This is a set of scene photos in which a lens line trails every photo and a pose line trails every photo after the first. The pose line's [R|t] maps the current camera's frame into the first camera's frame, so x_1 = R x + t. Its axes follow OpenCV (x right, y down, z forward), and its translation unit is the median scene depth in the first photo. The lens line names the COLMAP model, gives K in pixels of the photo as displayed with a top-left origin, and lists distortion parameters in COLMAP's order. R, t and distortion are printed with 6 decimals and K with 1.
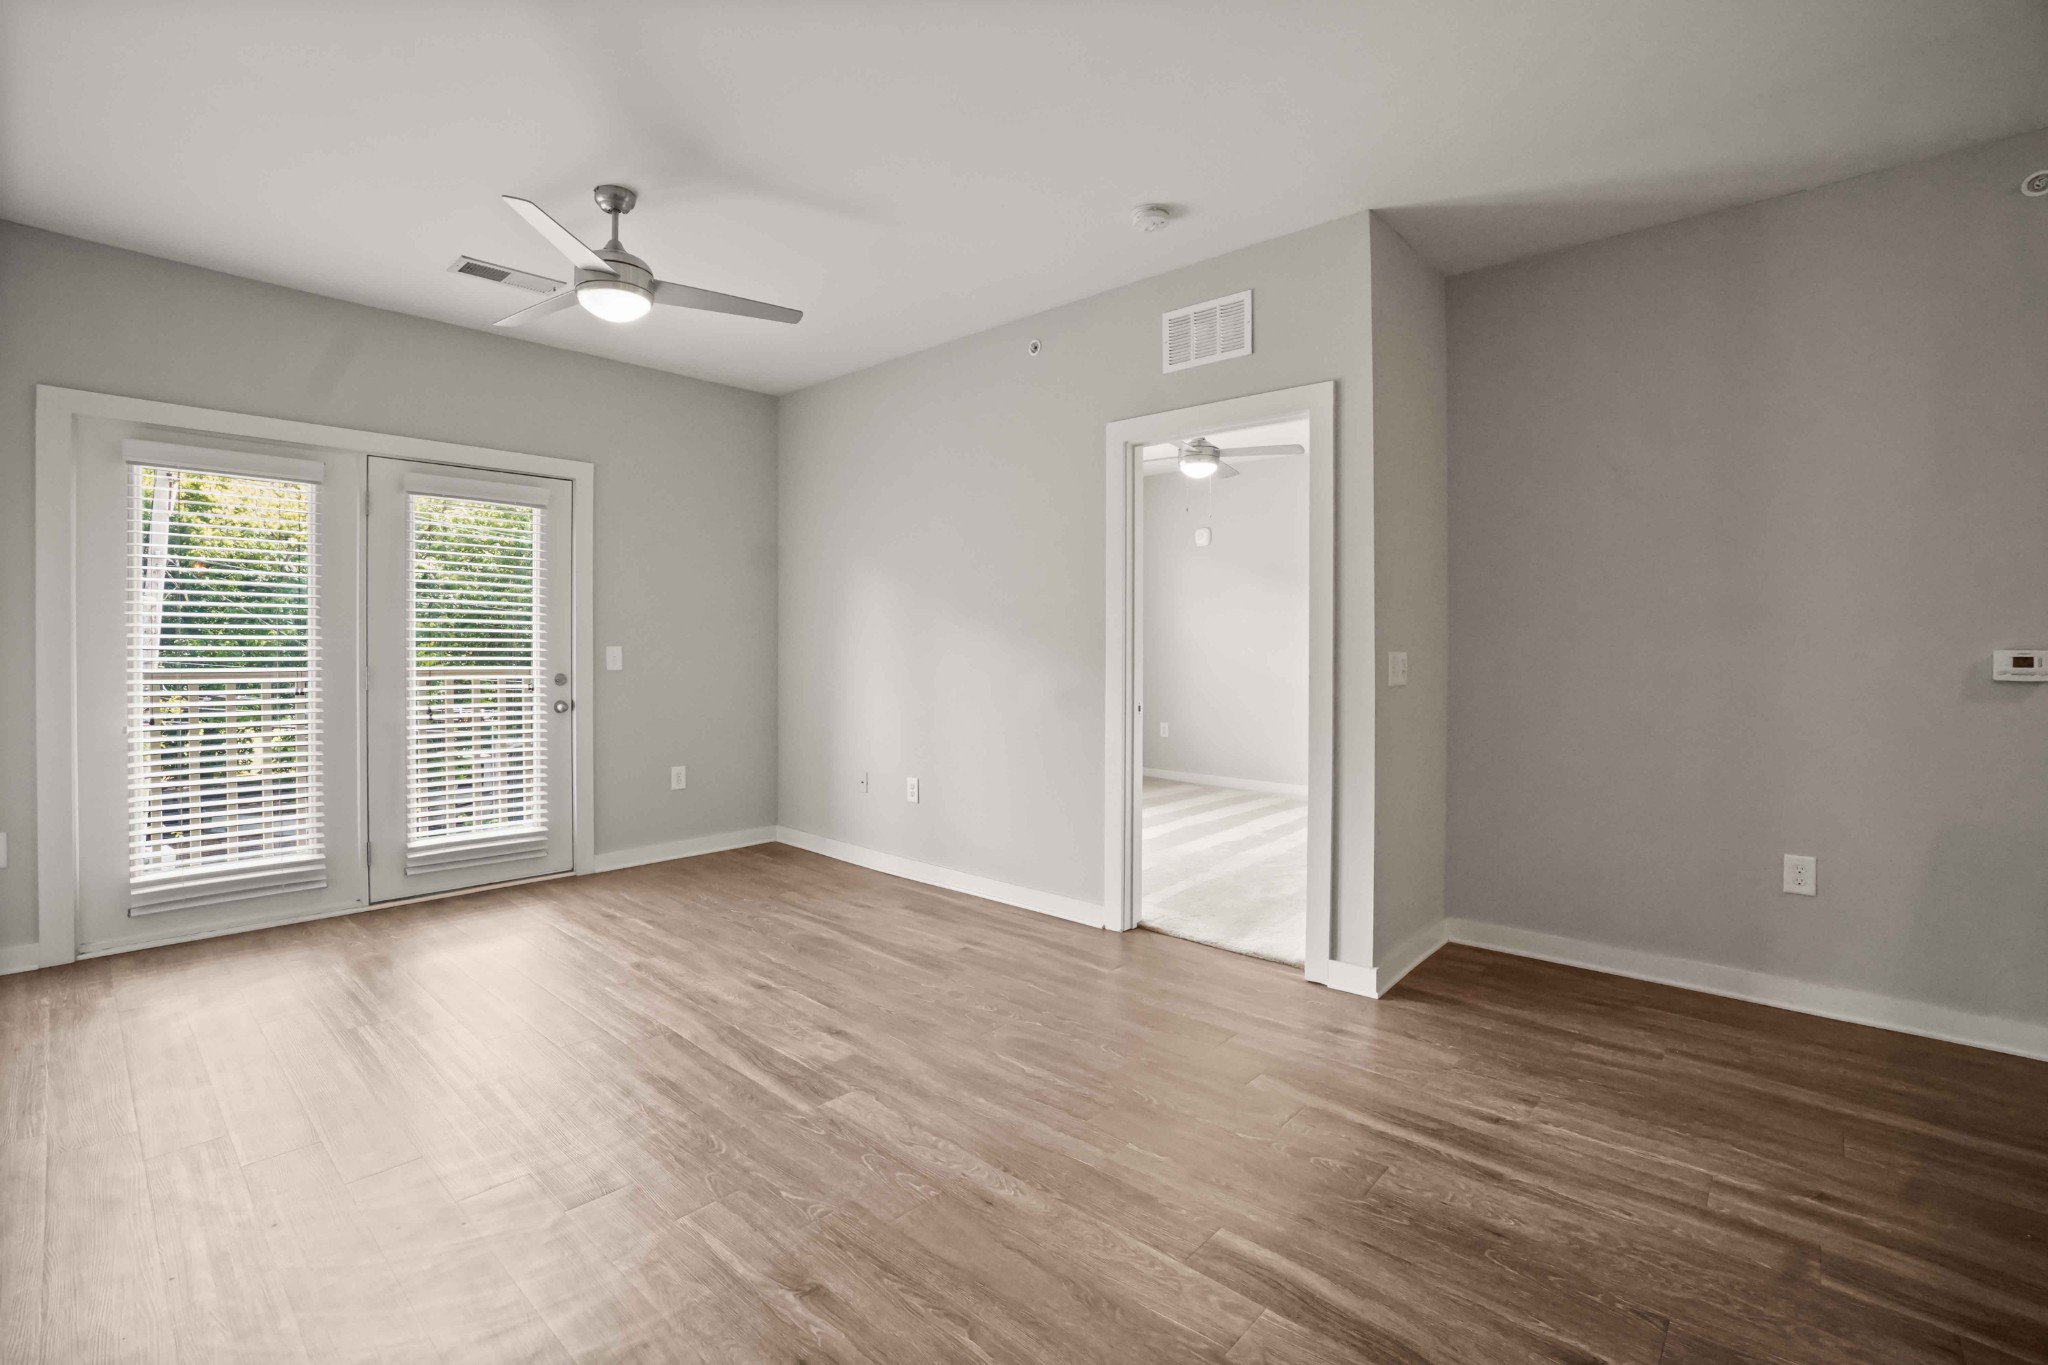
lens RADIAL K [[918.9, 0, 1022.6], [0, 918.9, 658.3], [0, 0, 1]] dist [-0.058961, 0.021673]
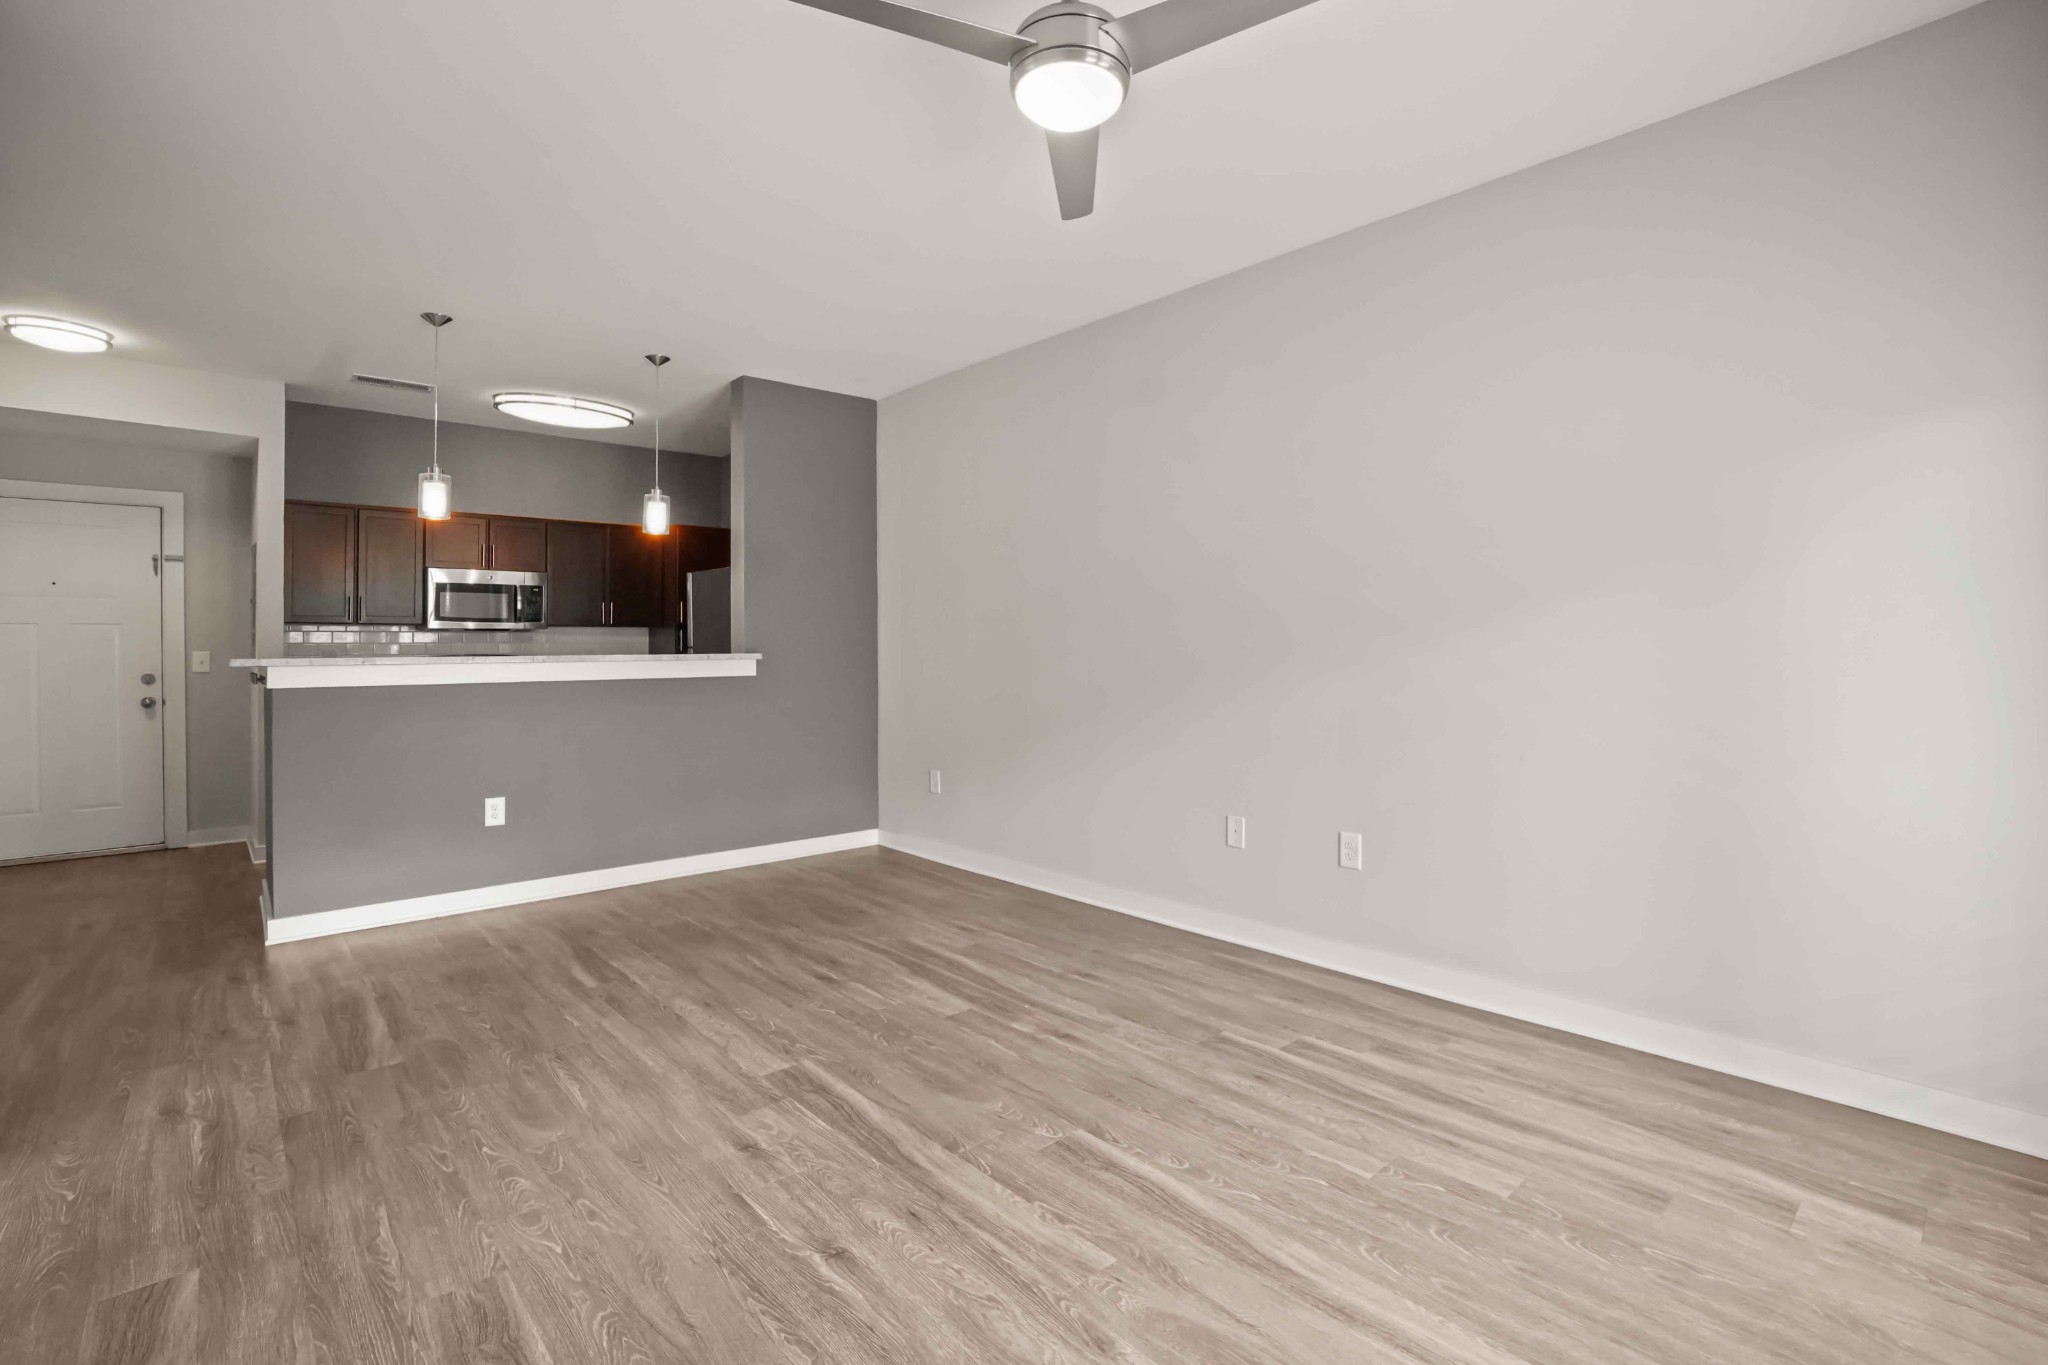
lens RADIAL K [[936.1, 0, 1008.8], [0, 936.1, 651.4], [0, 0, 1]] dist [-0.058429, 0.022797]
pose [[-0.992785, 0.001421, 0.119903, -0.459781], [0.003187, 0.999889, 0.014535, -0.018207], [-0.119869, 0.014812, -0.992679, 1.542448]]
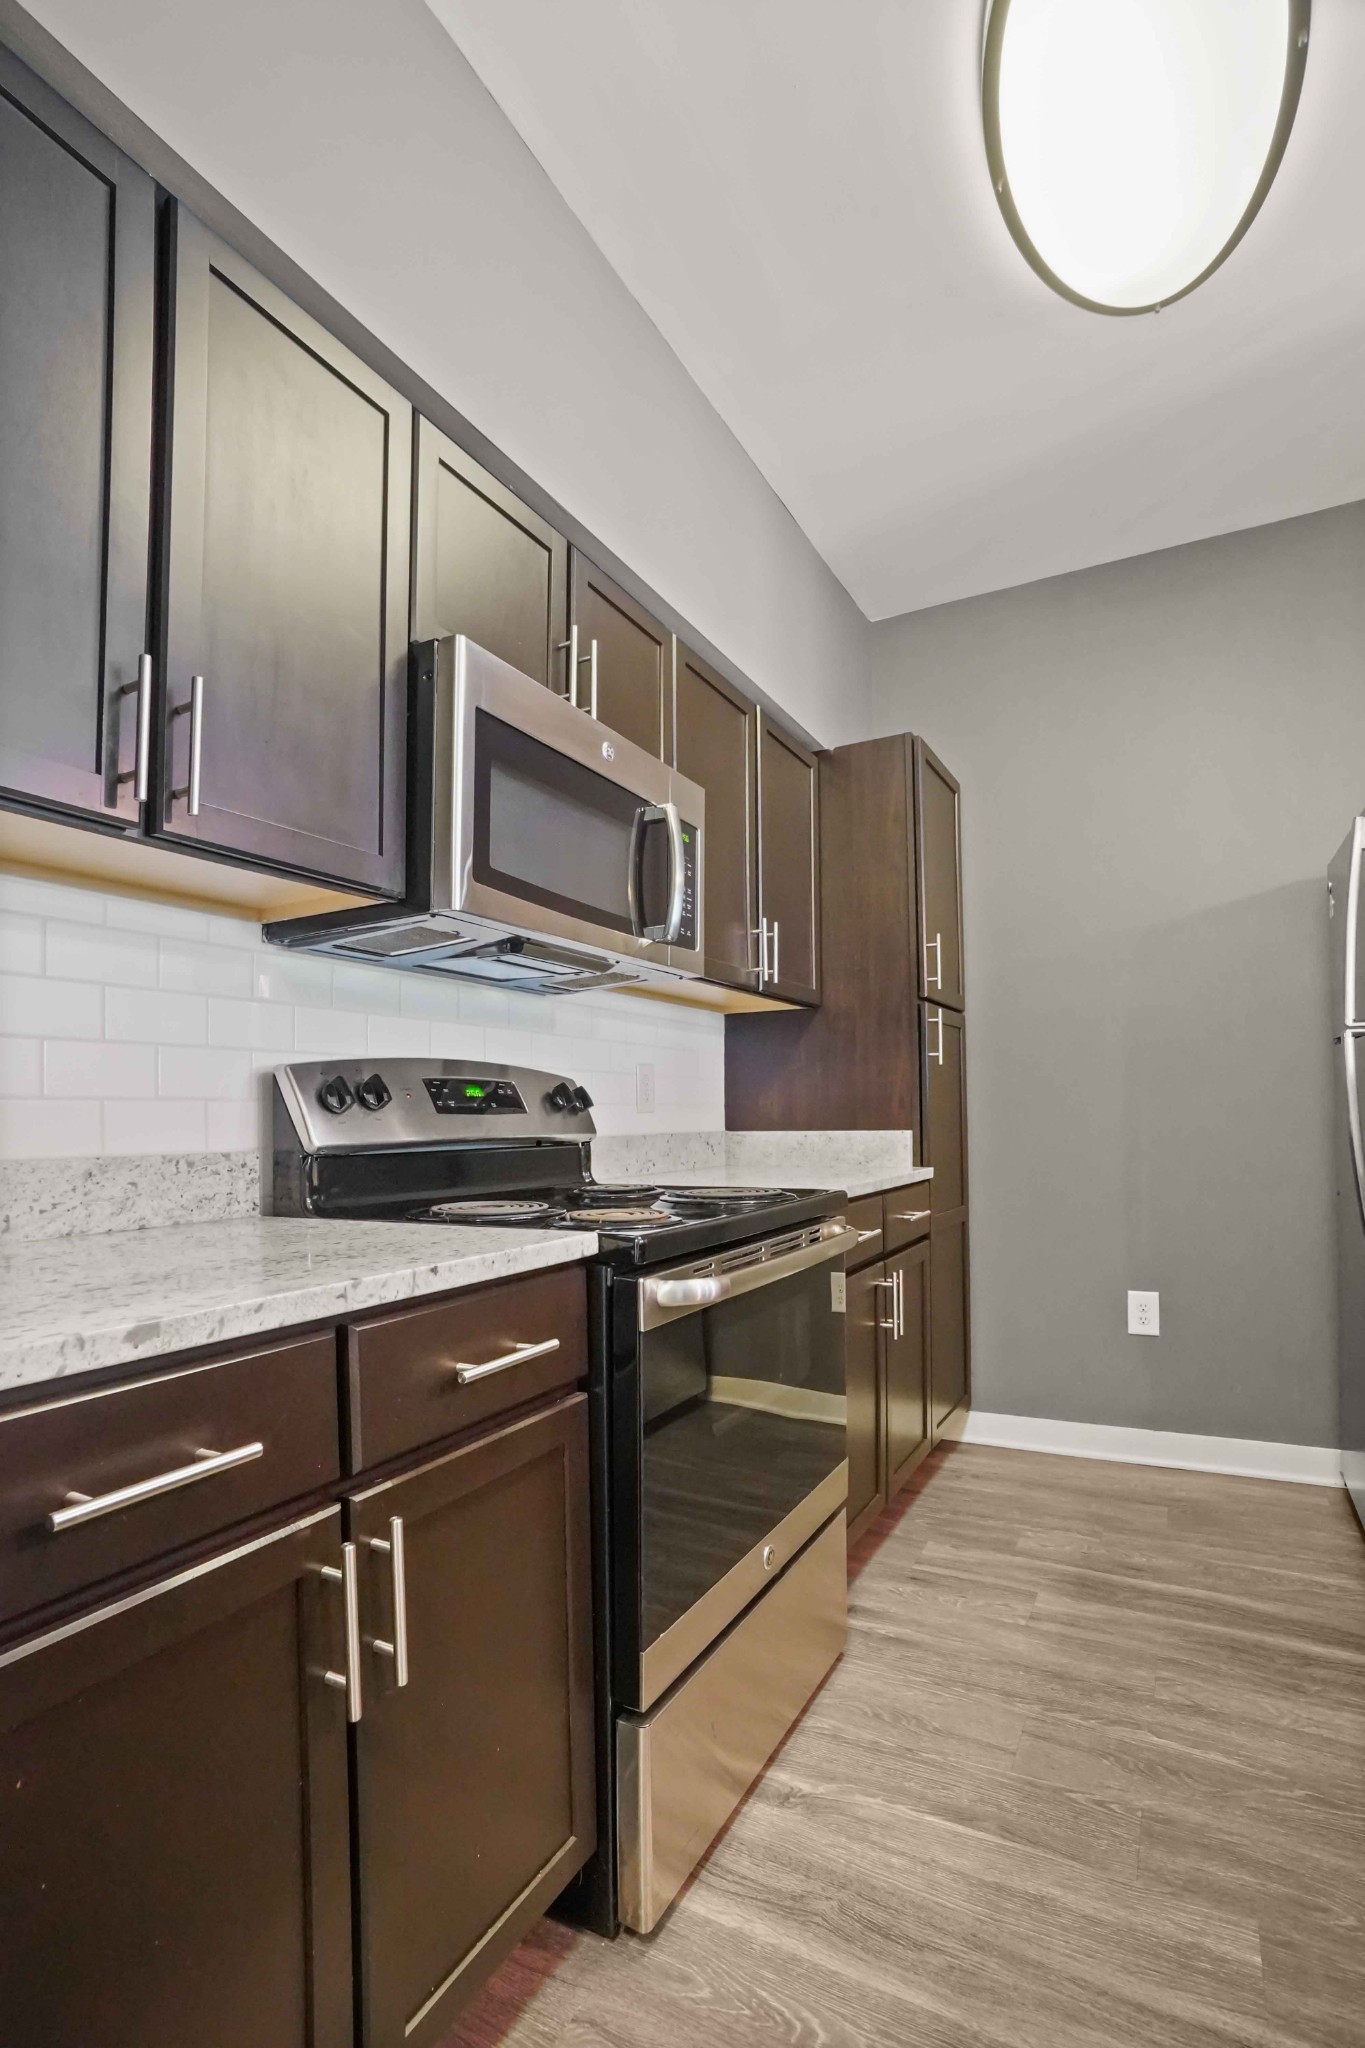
lens RADIAL K [[945.1, 0, 728.3], [0, 945.1, 1077.1], [0, 0, 1]] dist [-0.058320, 0.030921]
pose [[-0.964455, -0.003471, -0.264225, 0.948330], [0.004384, 0.999566, -0.029133, 0.042292], [0.264212, -0.029255, -0.964021, 0.233733]]
